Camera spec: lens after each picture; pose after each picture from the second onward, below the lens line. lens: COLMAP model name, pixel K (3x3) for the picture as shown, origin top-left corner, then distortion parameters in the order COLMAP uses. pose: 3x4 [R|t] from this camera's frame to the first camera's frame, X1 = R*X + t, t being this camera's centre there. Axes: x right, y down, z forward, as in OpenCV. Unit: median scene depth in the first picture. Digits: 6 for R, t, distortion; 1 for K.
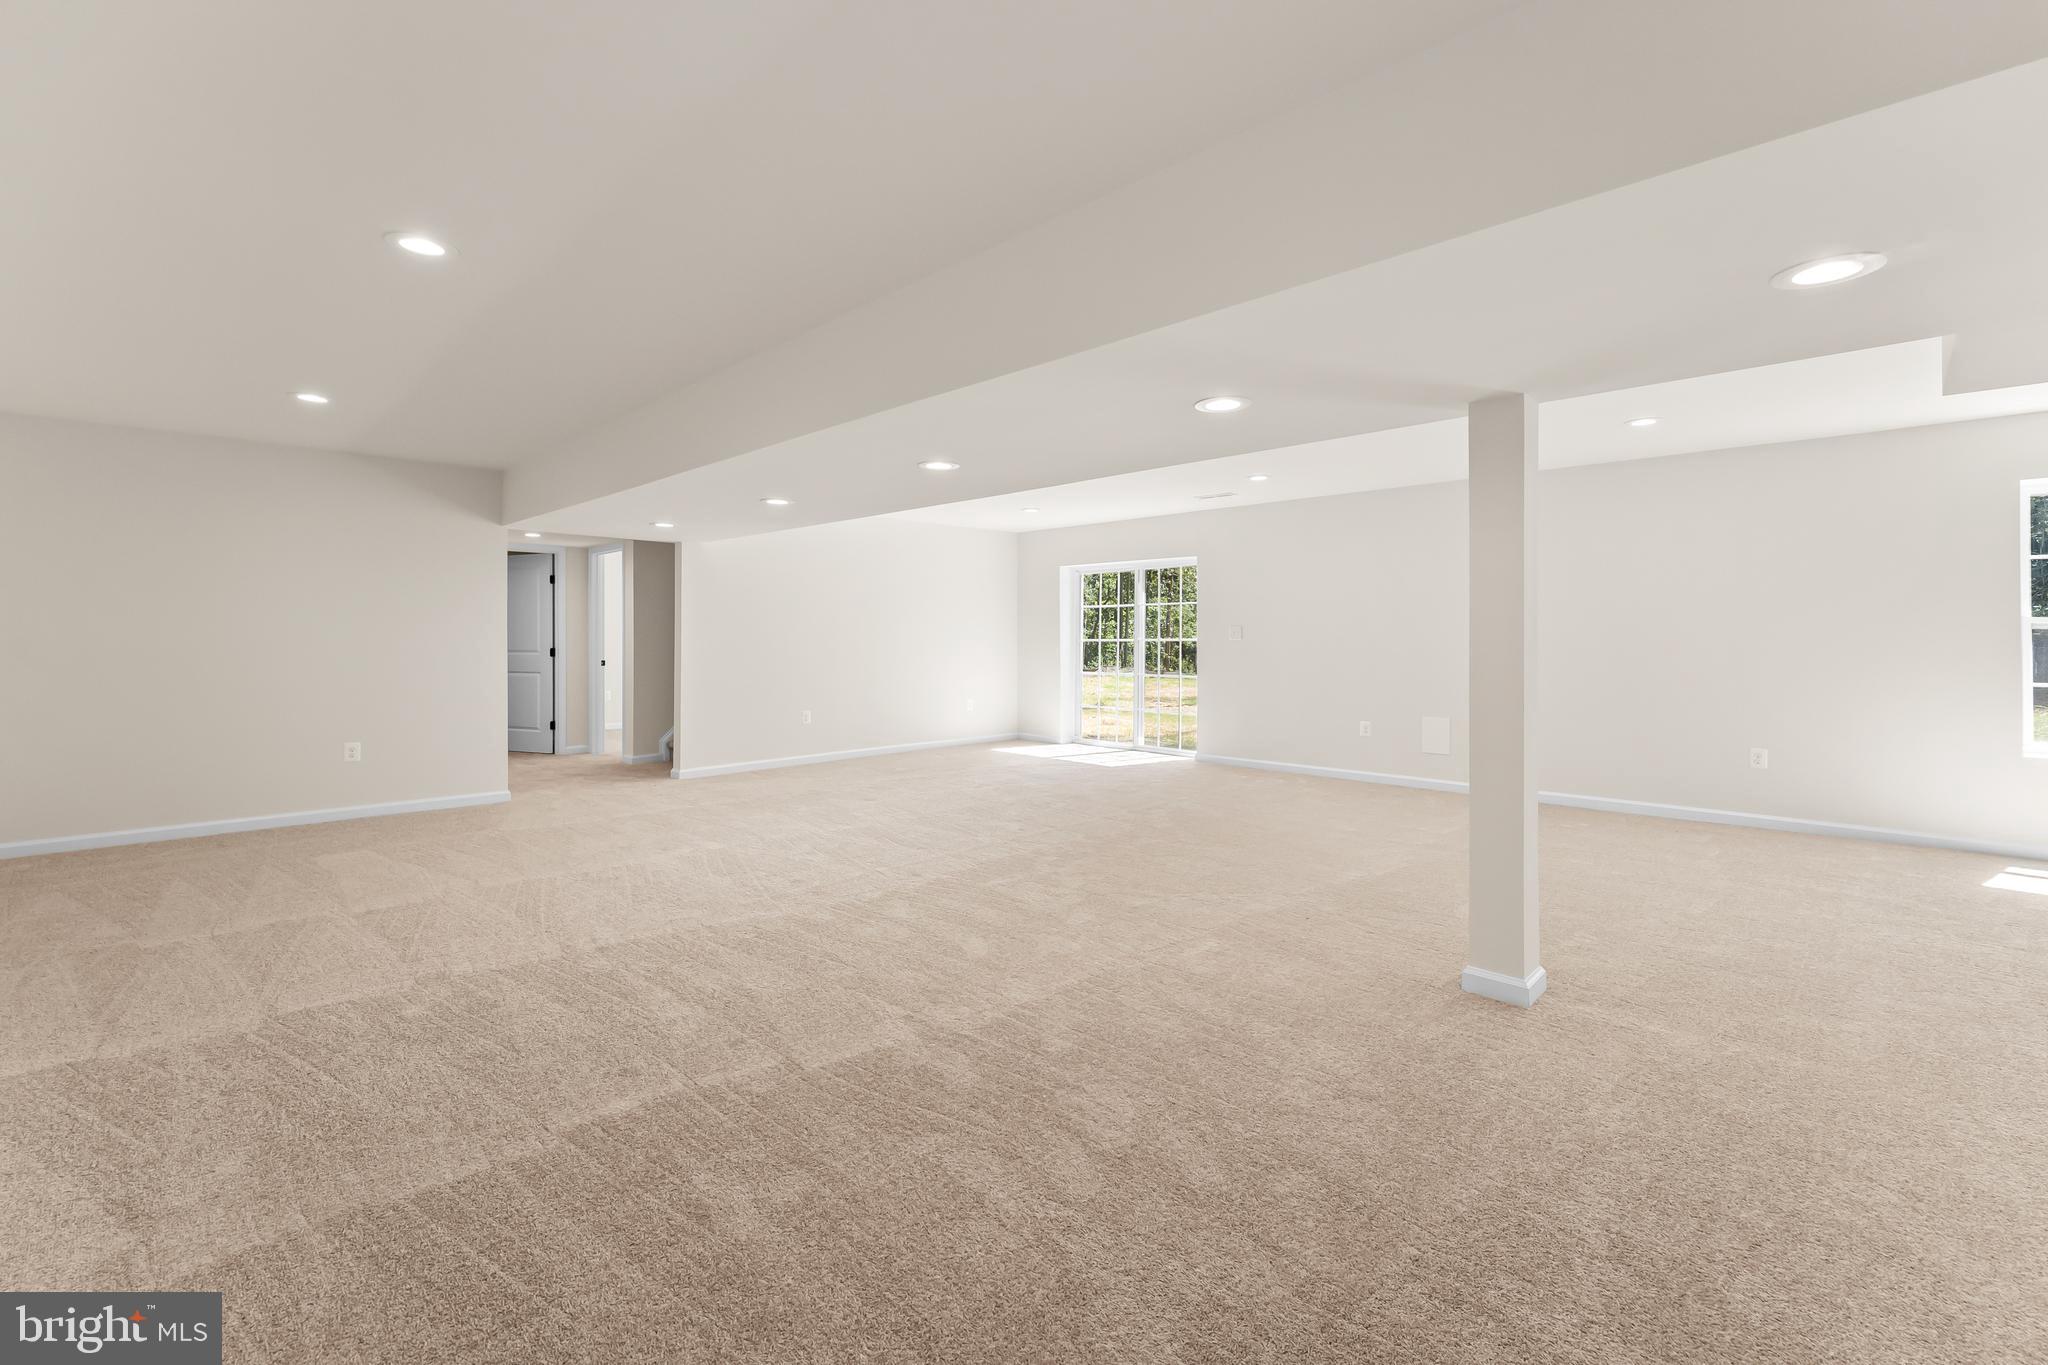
lens RADIAL K [[883.2, 0, 1014.0], [0, 883.2, 633.0], [0, 0, 1]] dist [-0.013199, 0.002505]
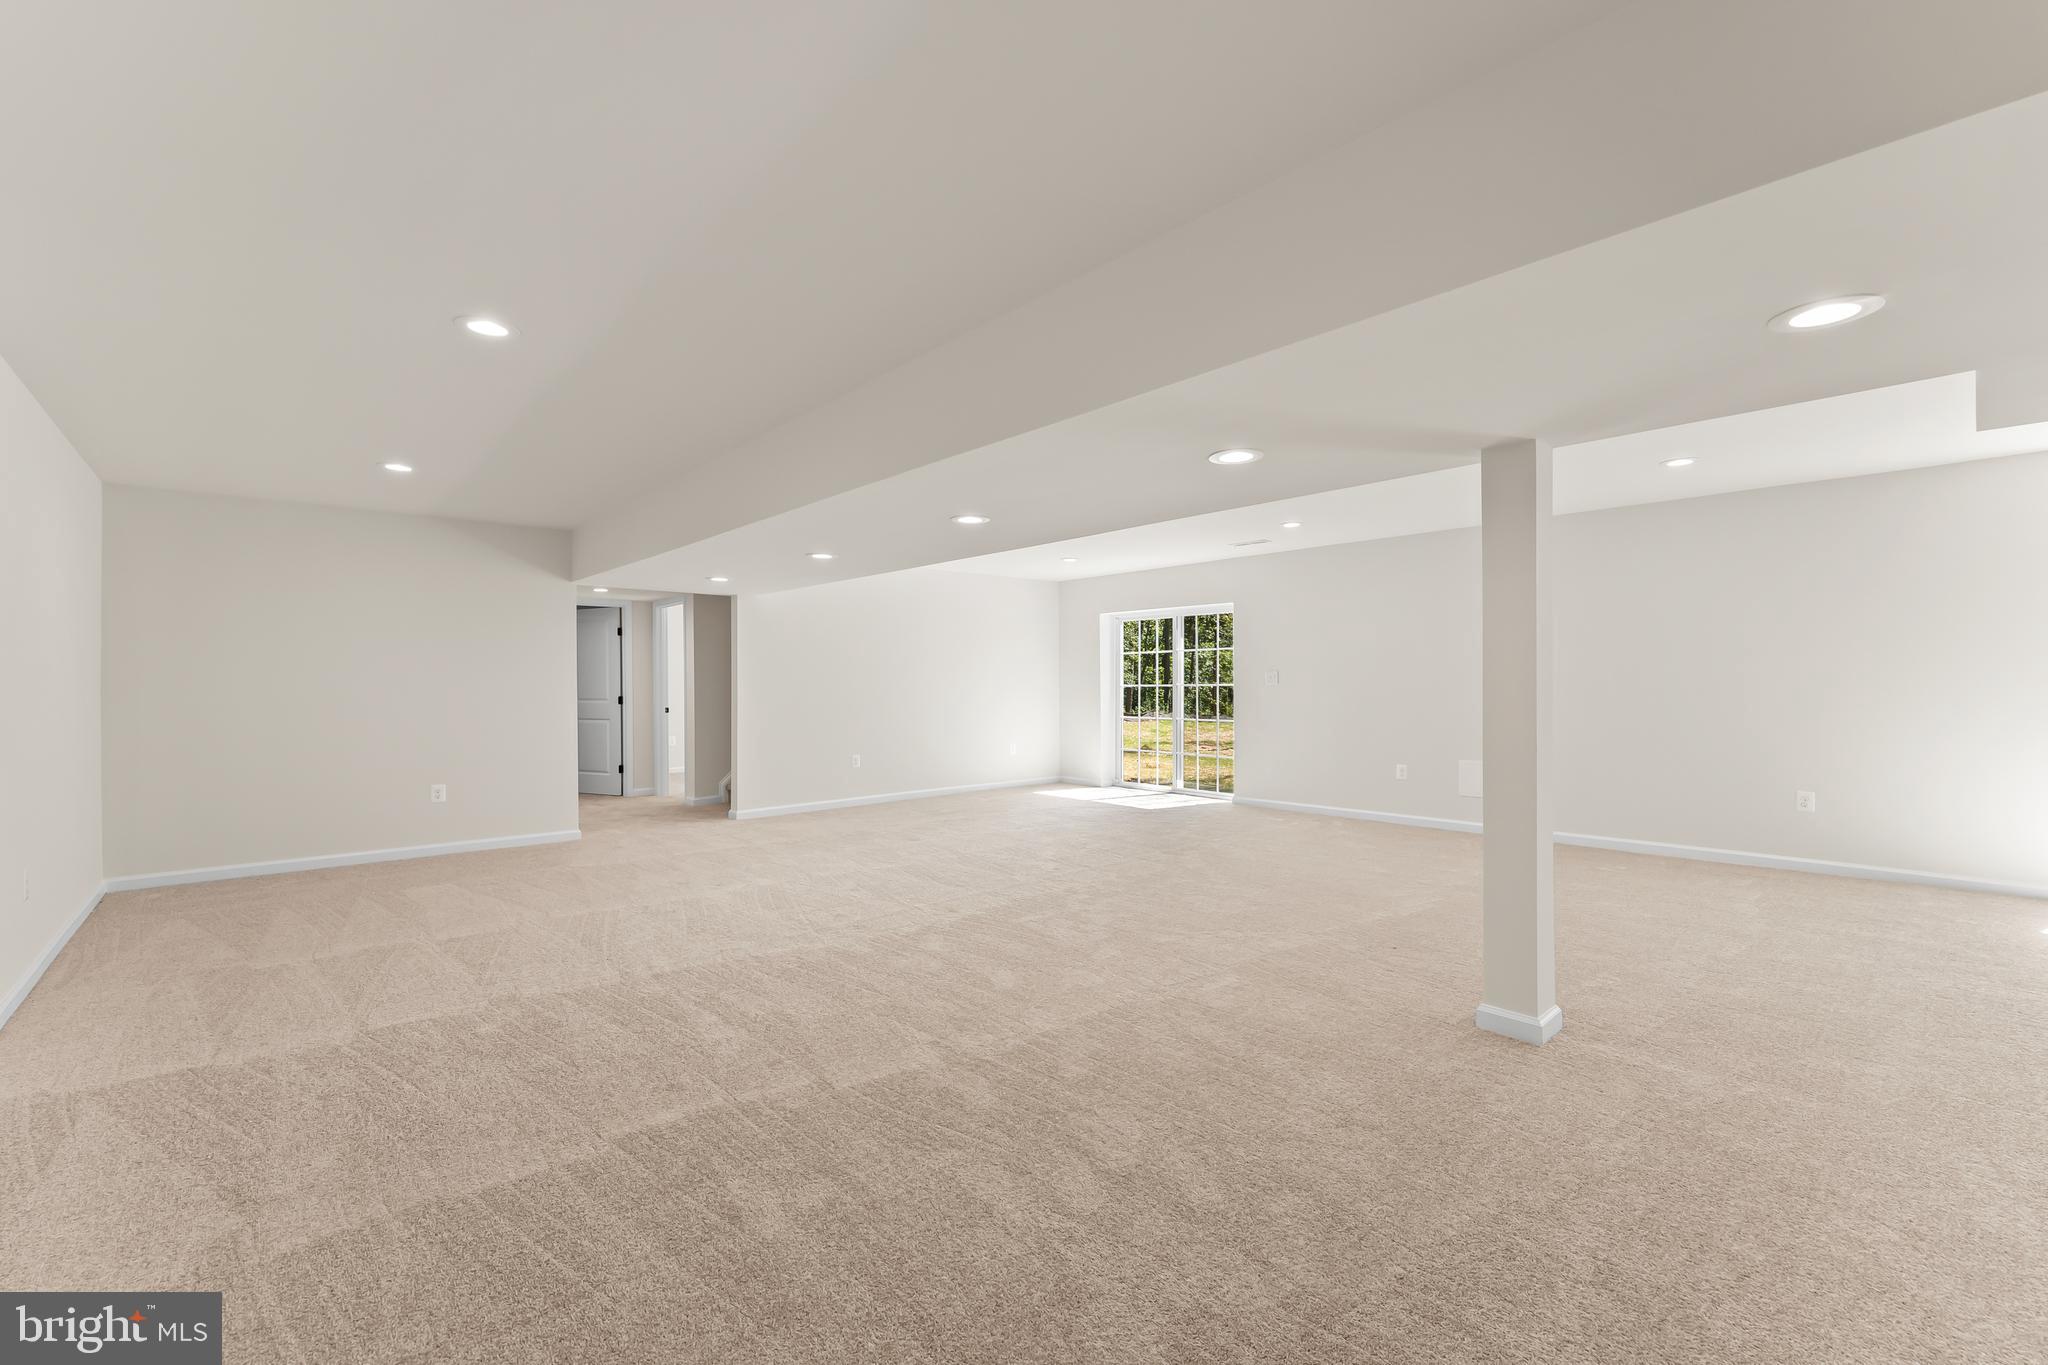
lens RADIAL K [[883.2, 0, 1035.9], [0, 883.2, 681.1], [0, 0, 1]] dist [-0.013199, 0.002505]
pose [[0.998047, -0.006529, -0.062133, 0.067817], [0.006649, 0.999976, 0.001718, 0.000400], [0.062120, -0.002127, 0.998066, -0.047268]]
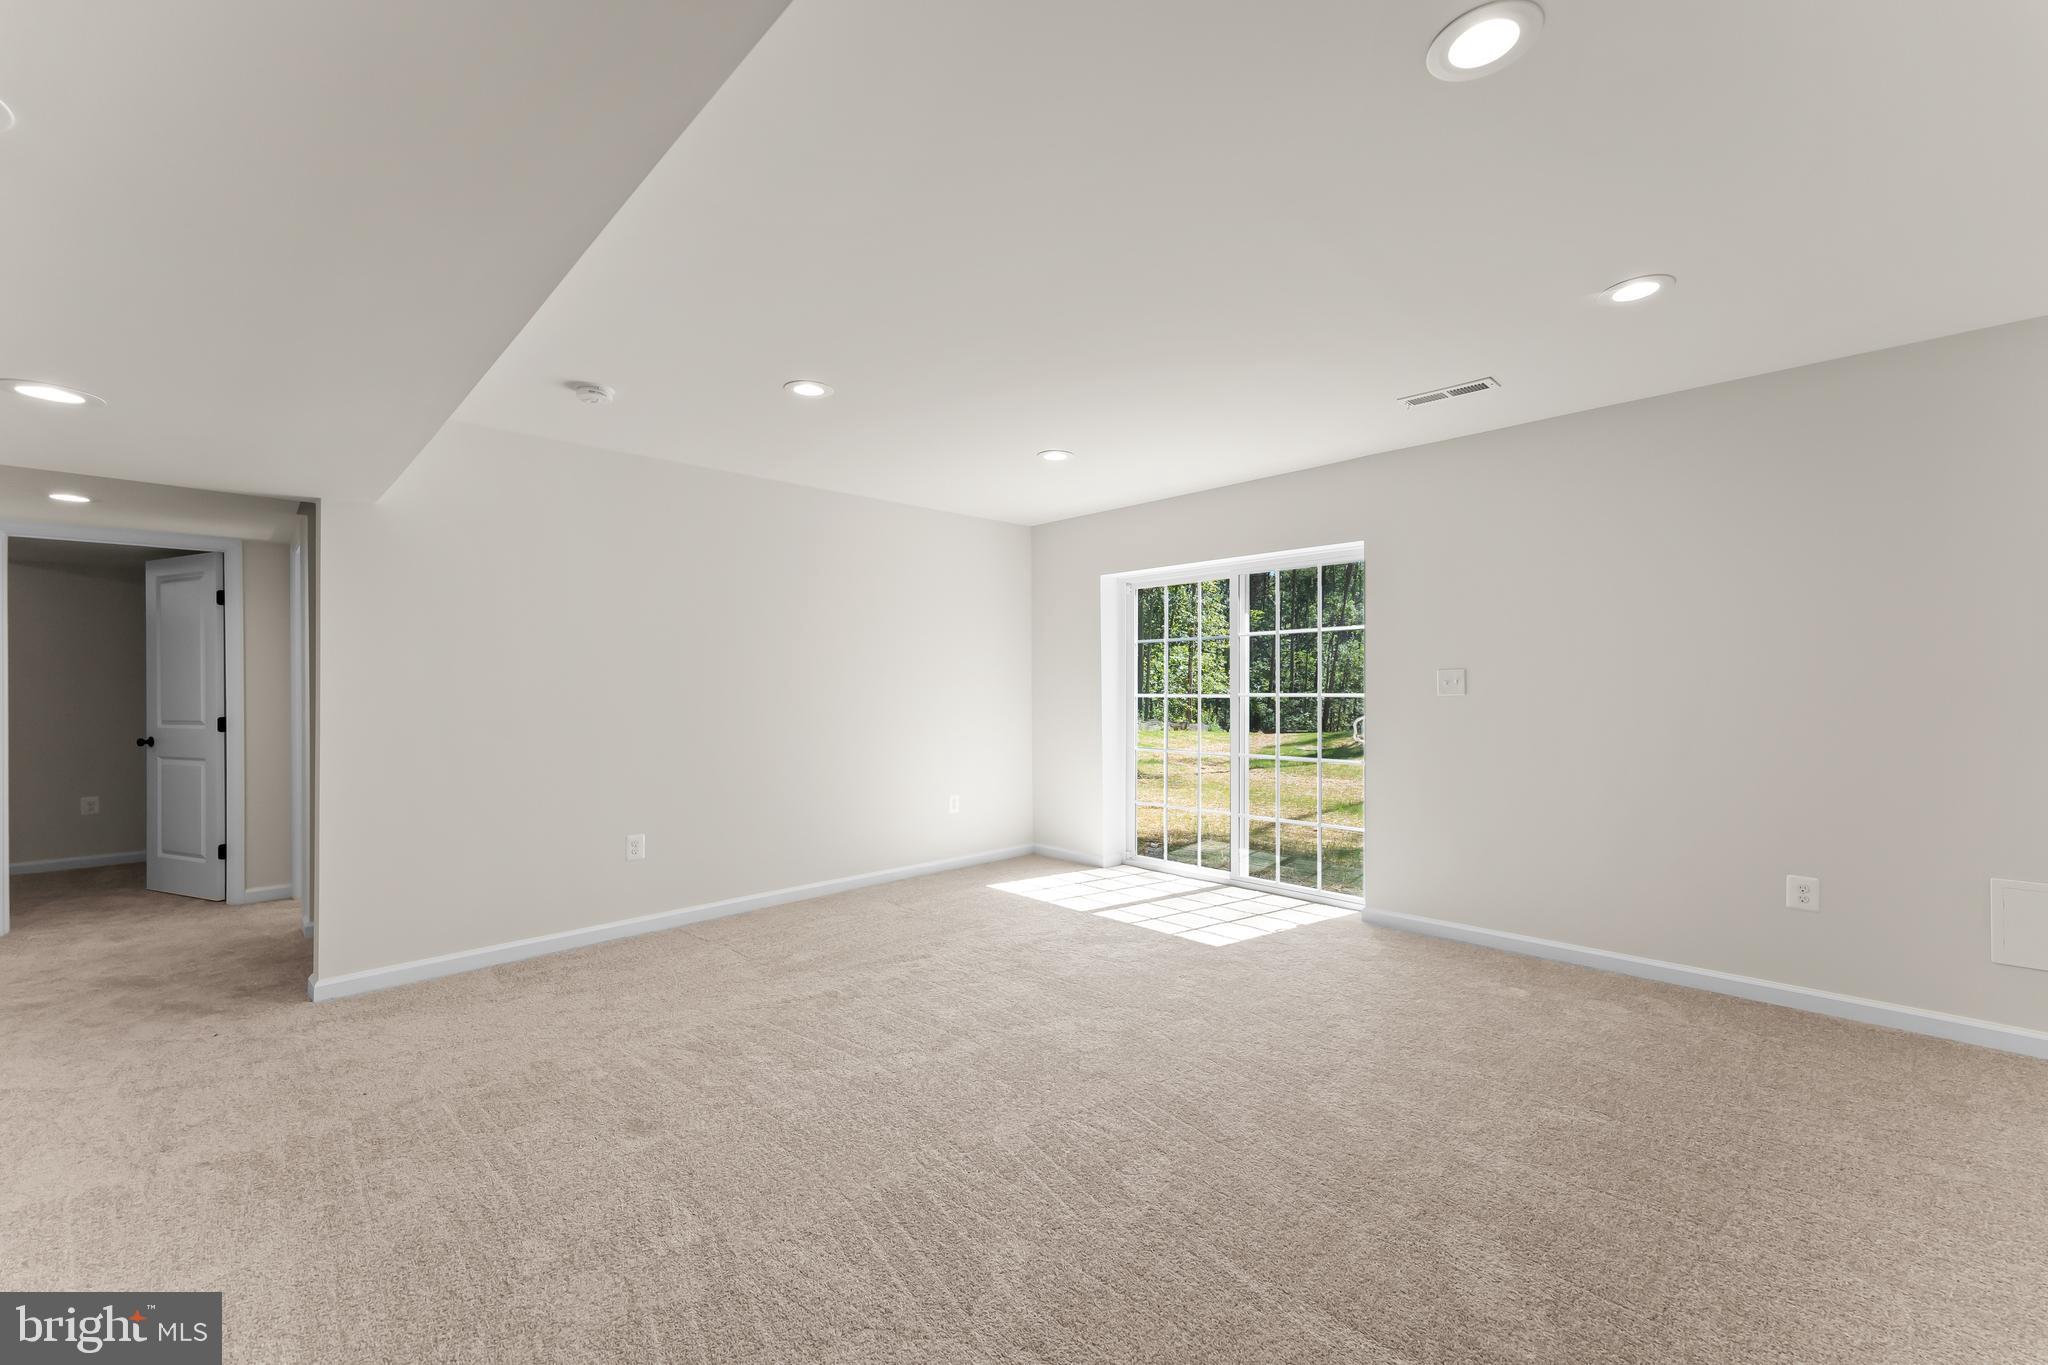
lens RADIAL K [[821.2, 0, 1031.0], [0, 821.2, 682.0], [0, 0, 1]] dist [0.005430, 0.000353]
pose [[0.999923, -0.008182, -0.009368, 0.015271], [0.008142, 0.999958, -0.004304, 0.001036], [0.009403, 0.004227, 0.999947, 0.753107]]
